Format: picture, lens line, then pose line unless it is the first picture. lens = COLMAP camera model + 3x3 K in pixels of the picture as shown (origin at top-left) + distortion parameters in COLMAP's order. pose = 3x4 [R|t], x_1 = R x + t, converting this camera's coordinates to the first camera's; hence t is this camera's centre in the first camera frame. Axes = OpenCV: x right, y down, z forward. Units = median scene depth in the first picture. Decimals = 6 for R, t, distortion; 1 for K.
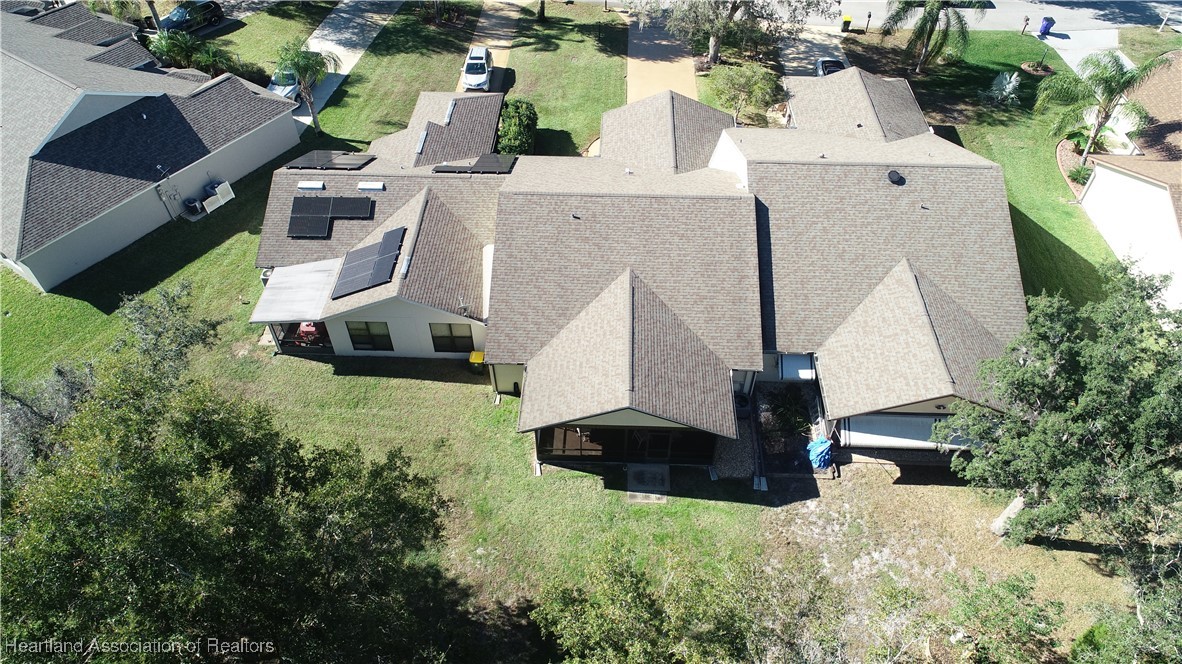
lens RADIAL K [[787.5, 0, 586.5], [0, 787.5, 332.4], [0, 0, 1]] dist [-0.004534, -0.001306]
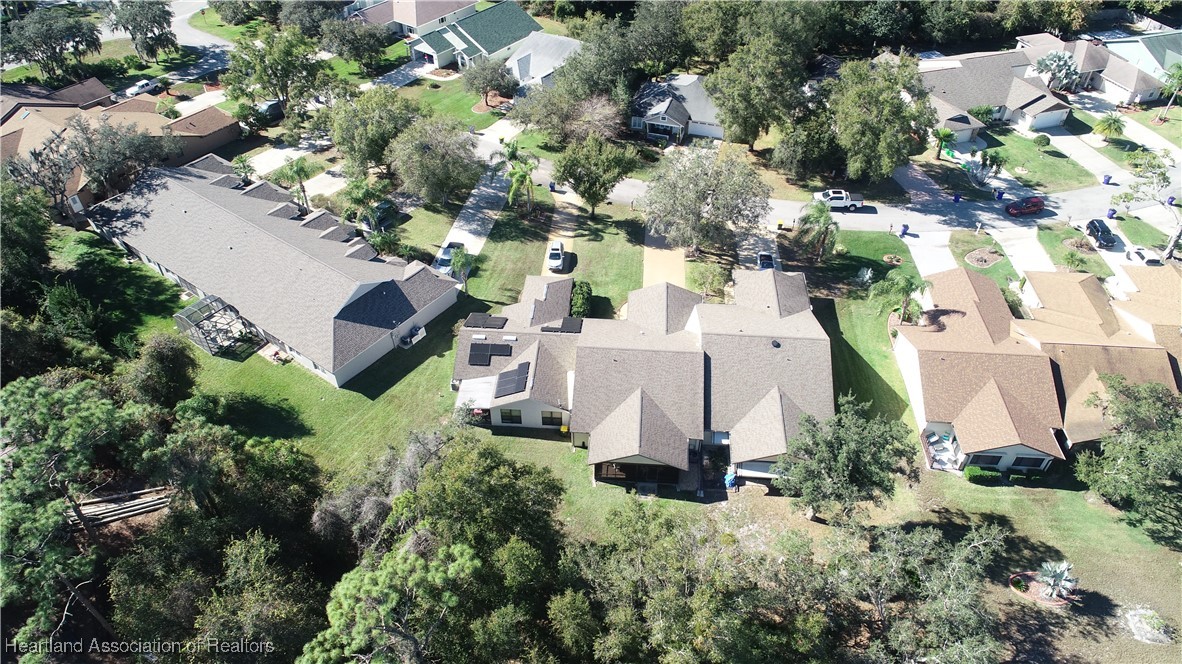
lens RADIAL K [[787.5, 0, 586.5], [0, 787.5, 332.4], [0, 0, 1]] dist [-0.004534, -0.001306]
pose [[0.999339, 0.025540, -0.025858, -0.032565], [-0.027465, 0.996649, -0.077050, -0.054093], [0.023804, 0.077710, 0.996692, -0.925365]]
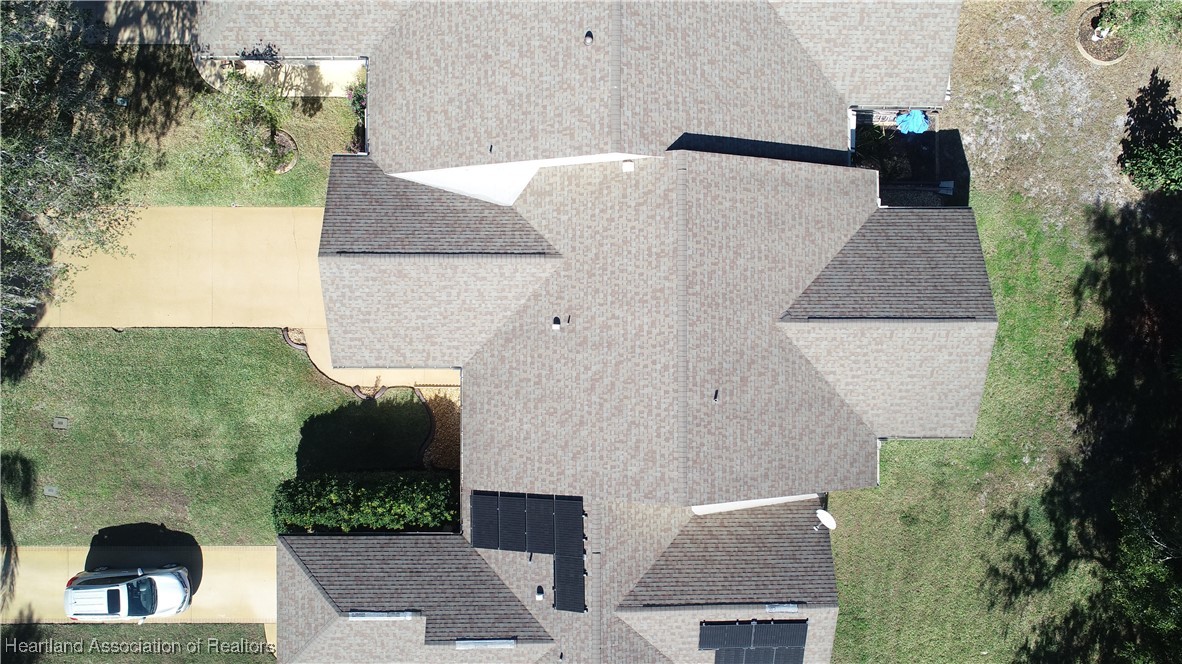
lens RADIAL K [[787.5, 0, 586.5], [0, 787.5, 332.4], [0, 0, 1]] dist [-0.004534, -0.001306]
pose [[-0.041838, -0.999112, -0.005002, 0.049738], [0.700234, -0.032893, 0.713155, -0.680030], [-0.712686, 0.026334, 0.700989, 0.511678]]
